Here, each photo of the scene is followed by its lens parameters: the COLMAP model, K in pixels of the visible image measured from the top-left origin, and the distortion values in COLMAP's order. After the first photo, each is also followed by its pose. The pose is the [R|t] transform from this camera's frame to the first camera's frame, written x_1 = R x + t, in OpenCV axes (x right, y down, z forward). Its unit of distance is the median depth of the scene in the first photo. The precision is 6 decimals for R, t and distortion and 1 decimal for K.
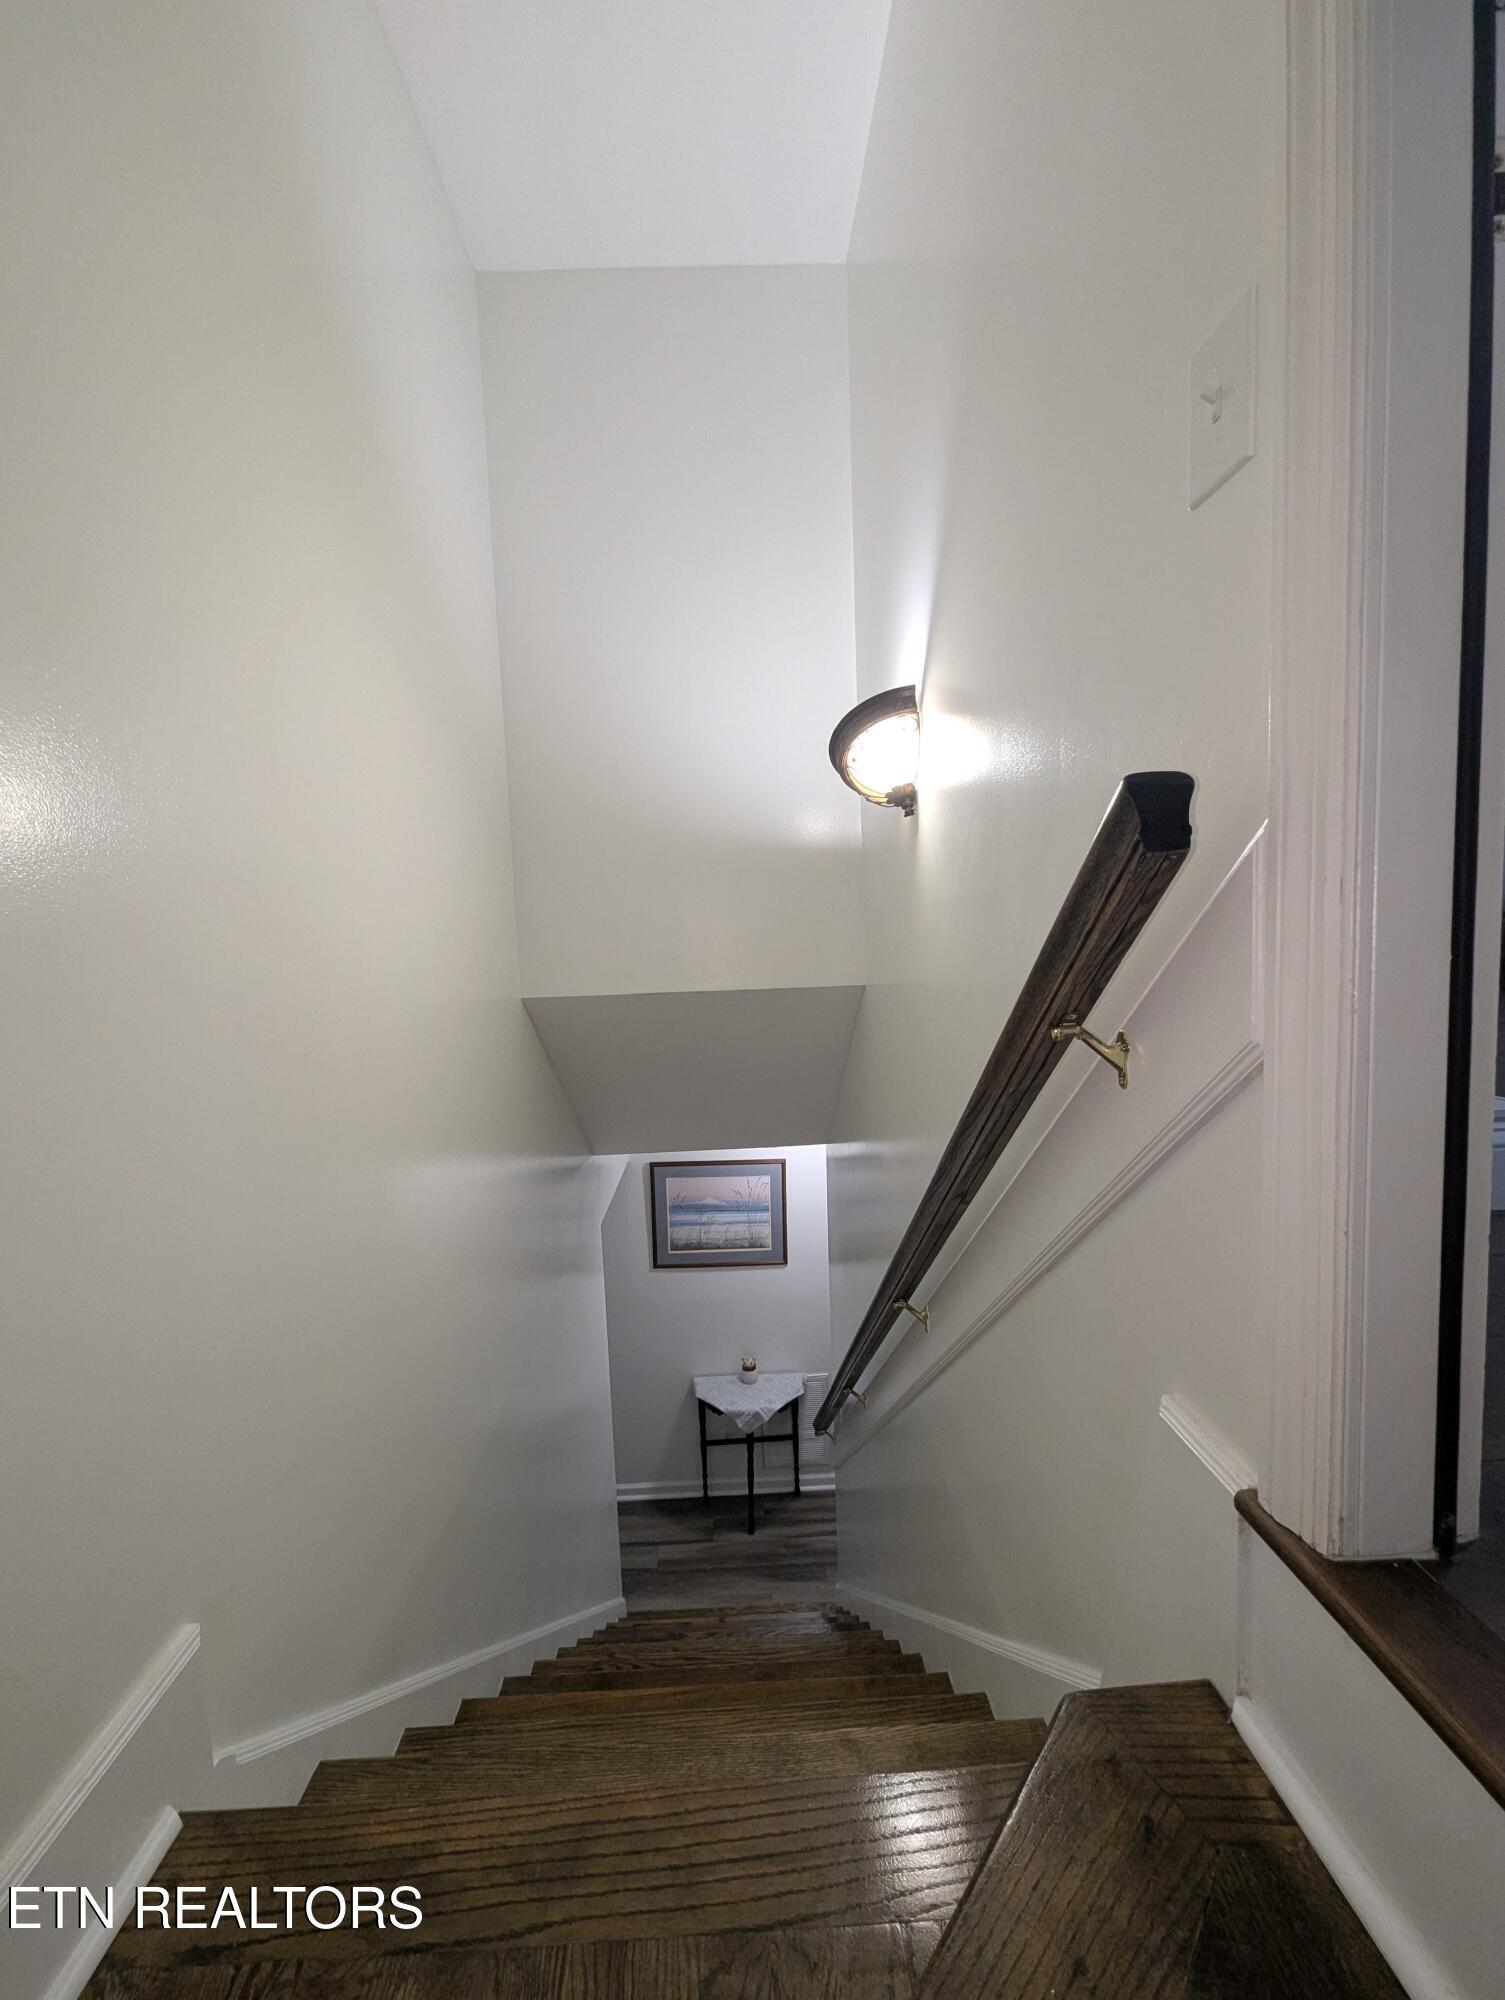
lens RADIAL K [[796.4, 0, 752.3], [0, 796.4, 997.4], [0, 0, 1]] dist [0.002196, 0.000218]
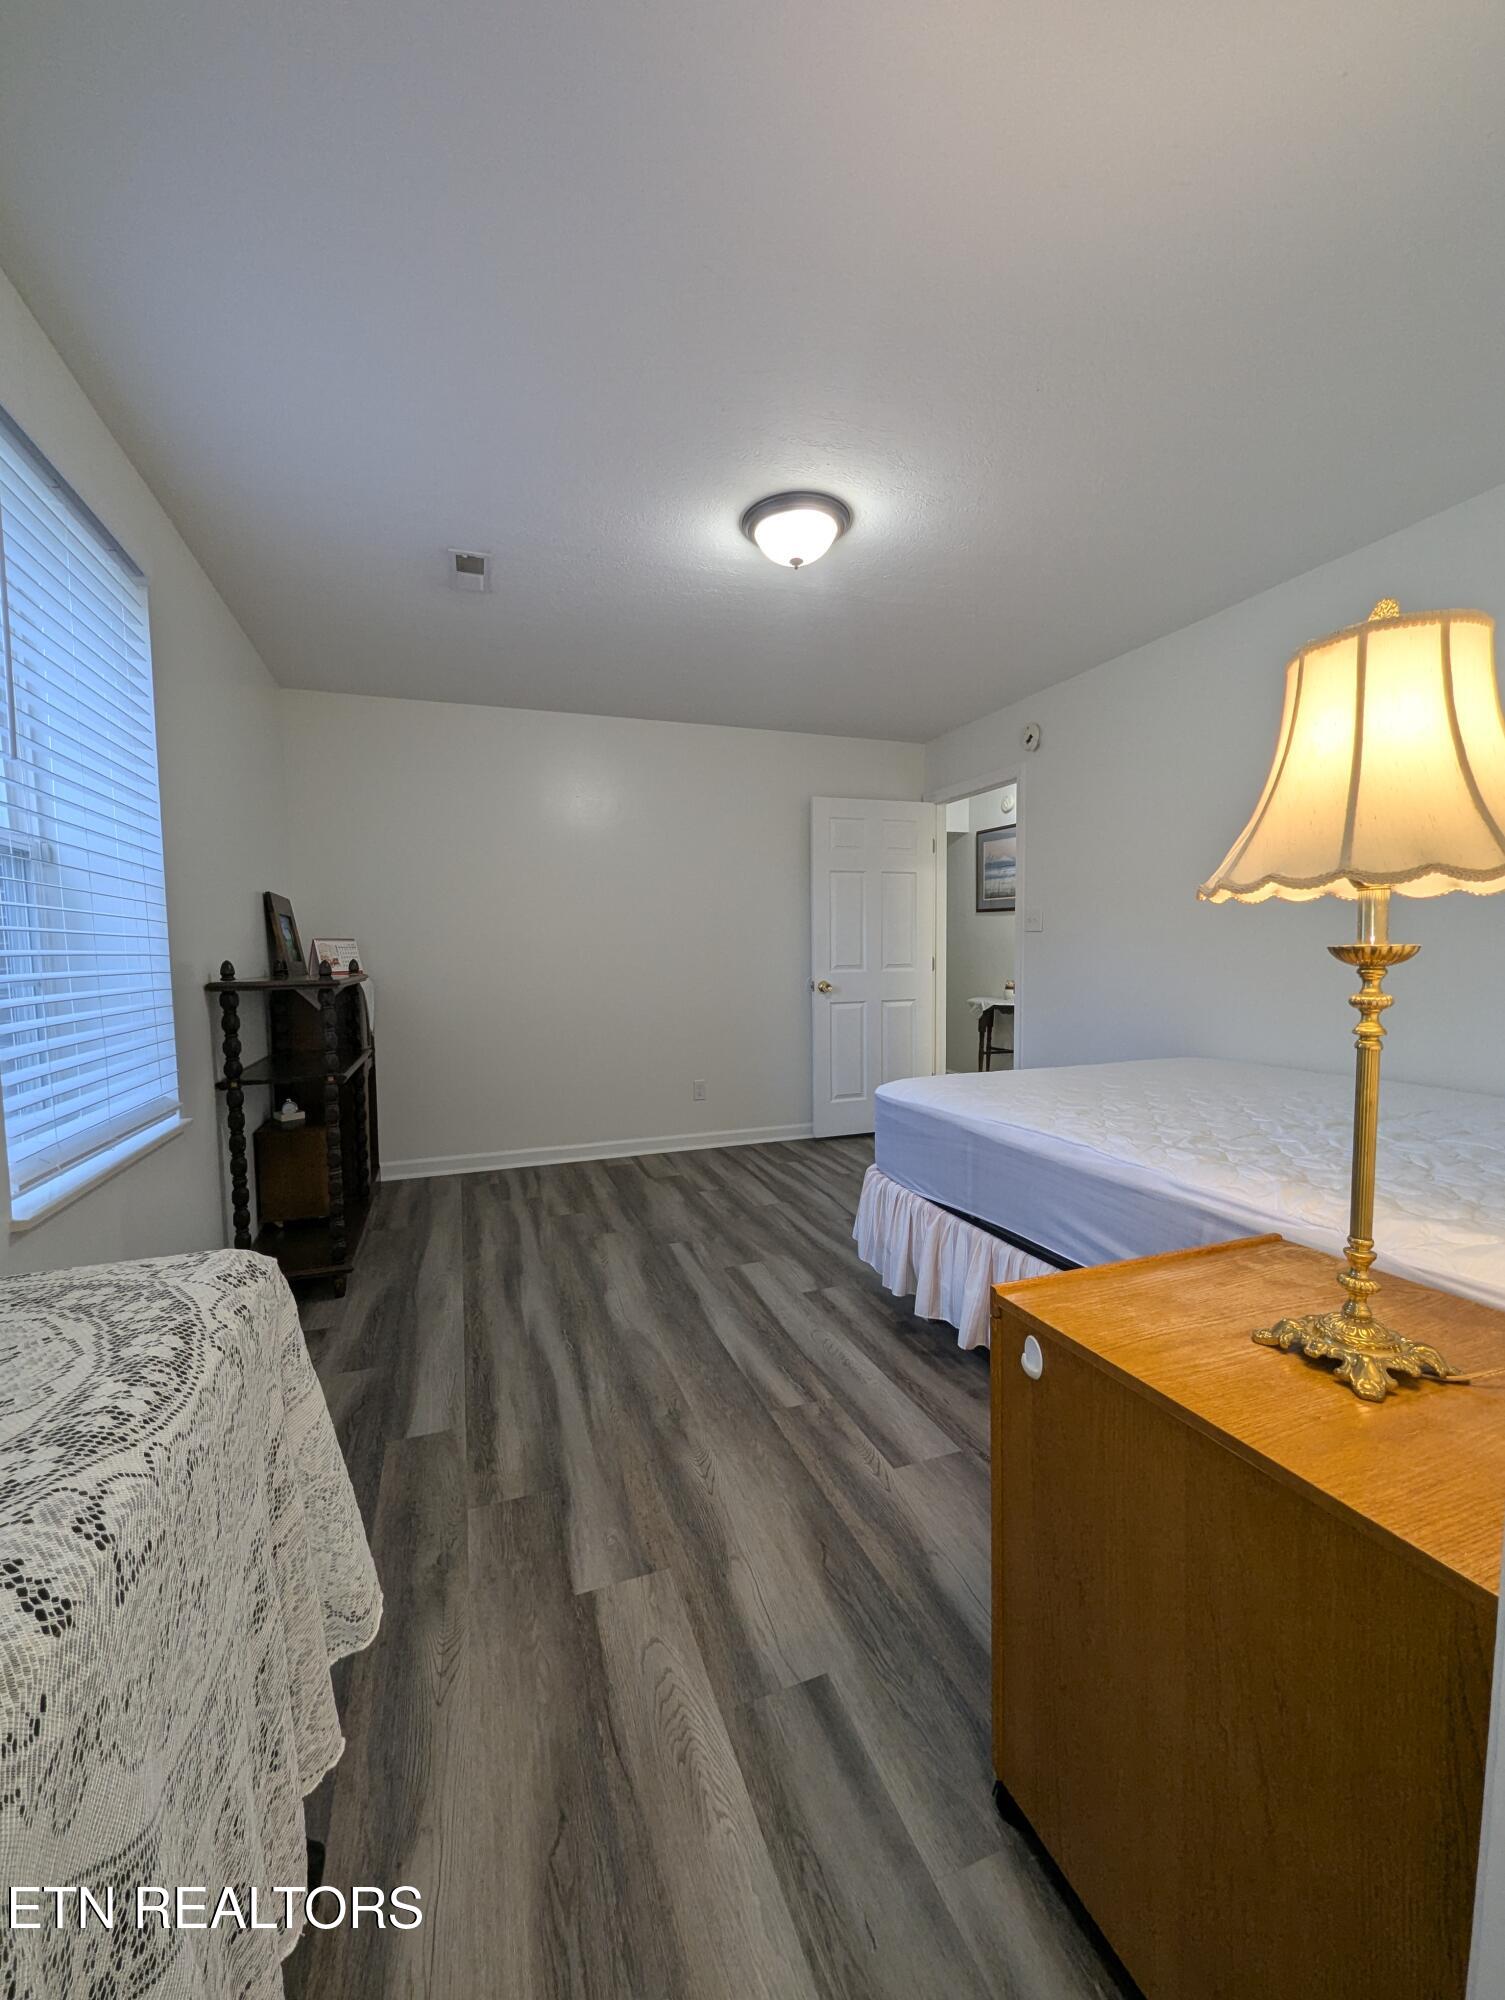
lens RADIAL K [[796.4, 0, 752.7], [0, 796.4, 1002.3], [0, 0, 1]] dist [0.002196, 0.000218]
pose [[0.311945, 0.090661, -0.945765, 1.062648], [-0.068854, 0.994977, 0.072668, 0.421848], [0.947602, 0.042451, 0.316621, 0.211803]]
